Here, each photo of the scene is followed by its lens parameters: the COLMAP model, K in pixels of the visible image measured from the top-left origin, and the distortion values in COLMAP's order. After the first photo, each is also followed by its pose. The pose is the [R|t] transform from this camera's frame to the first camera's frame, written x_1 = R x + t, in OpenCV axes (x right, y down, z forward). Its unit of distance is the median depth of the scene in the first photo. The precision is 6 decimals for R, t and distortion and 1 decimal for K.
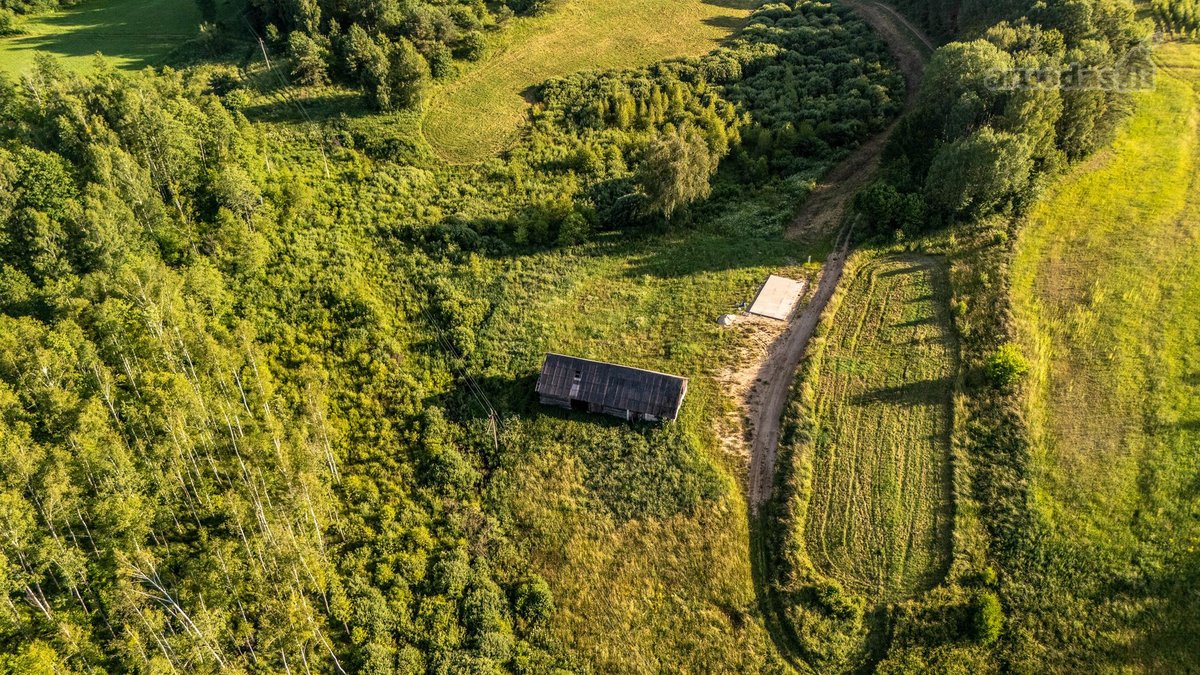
lens RADIAL K [[882.3, 0, 606.5], [0, 882.3, 343.7], [0, 0, 1]] dist [0.071739, -0.061735]
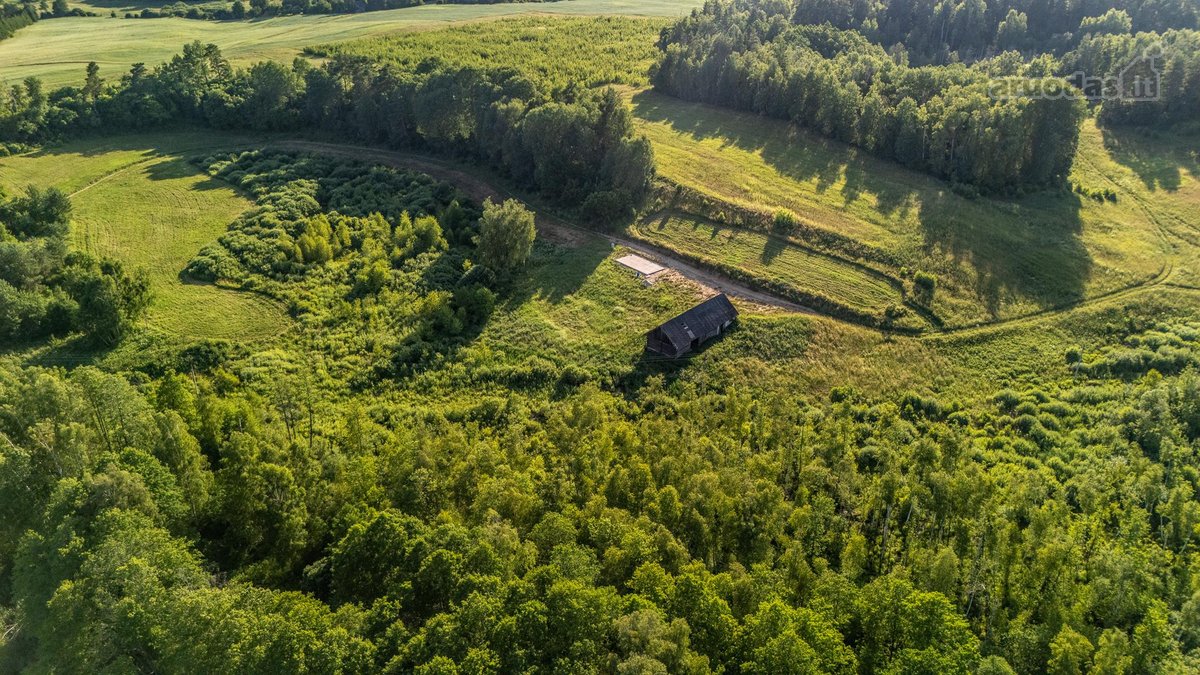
lens RADIAL K [[882.3, 0, 602.4], [0, 882.3, 335.1], [0, 0, 1]] dist [0.071739, -0.061735]
pose [[0.432487, -0.408175, 0.803958, -1.107448], [0.546318, 0.827973, 0.126477, -0.181649], [-0.717280, 0.384517, 0.581082, 0.245529]]
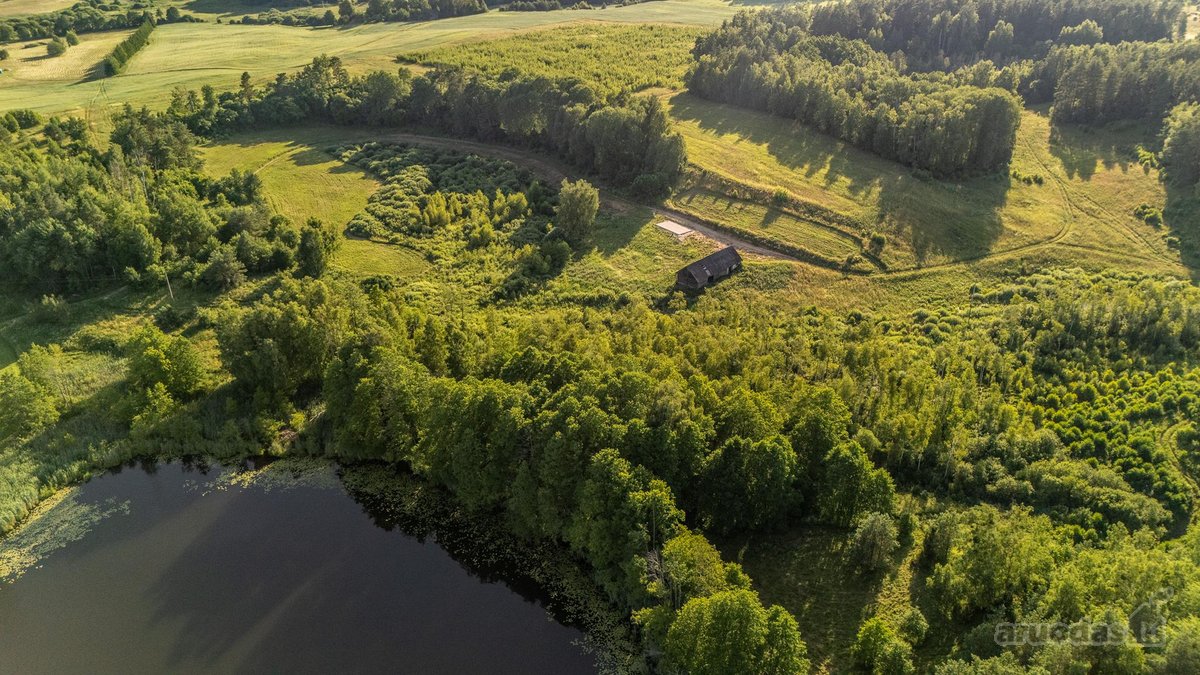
lens RADIAL K [[882.3, 0, 604.6], [0, 882.3, 341.4], [0, 0, 1]] dist [0.071739, -0.061735]
pose [[0.467777, -0.418596, 0.778436, -1.625275], [0.541913, 0.831600, 0.121538, -0.173911], [-0.698223, 0.364992, 0.615846, -0.039367]]
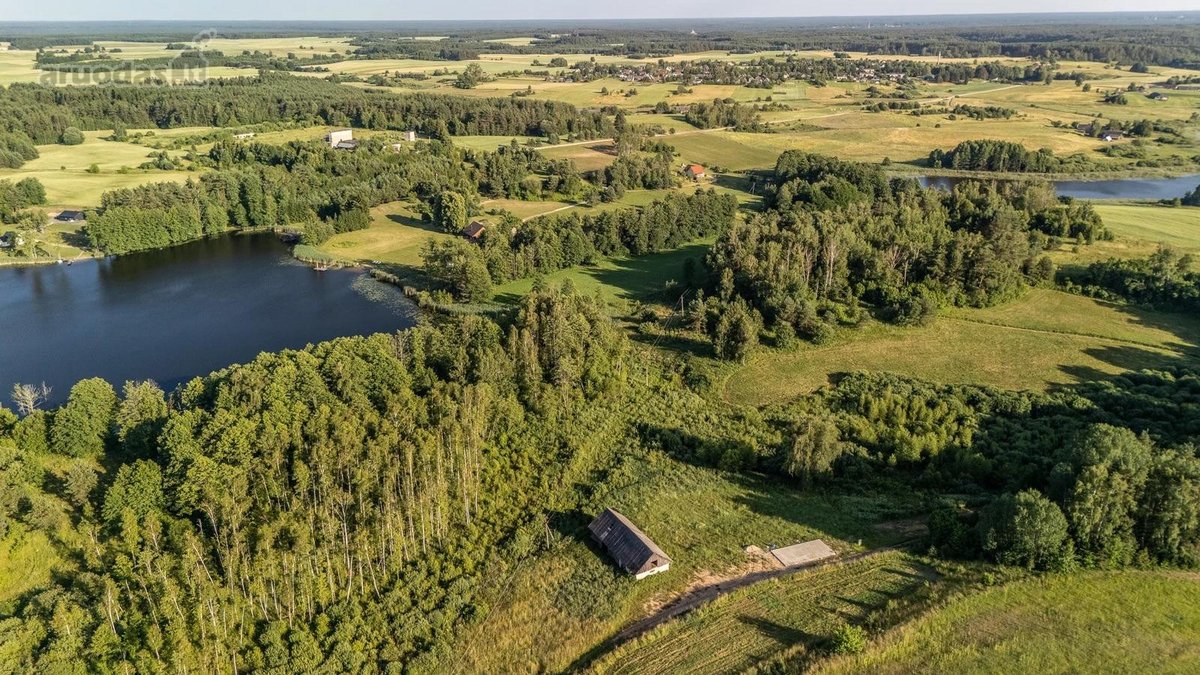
lens RADIAL K [[882.3, 0, 604.9], [0, 882.3, 325.9], [0, 0, 1]] dist [0.071739, -0.061735]
pose [[0.723730, 0.226462, -0.651866, 0.774013], [-0.414328, 0.898008, -0.148032, -0.039382], [0.551858, 0.377221, 0.743745, -0.230181]]
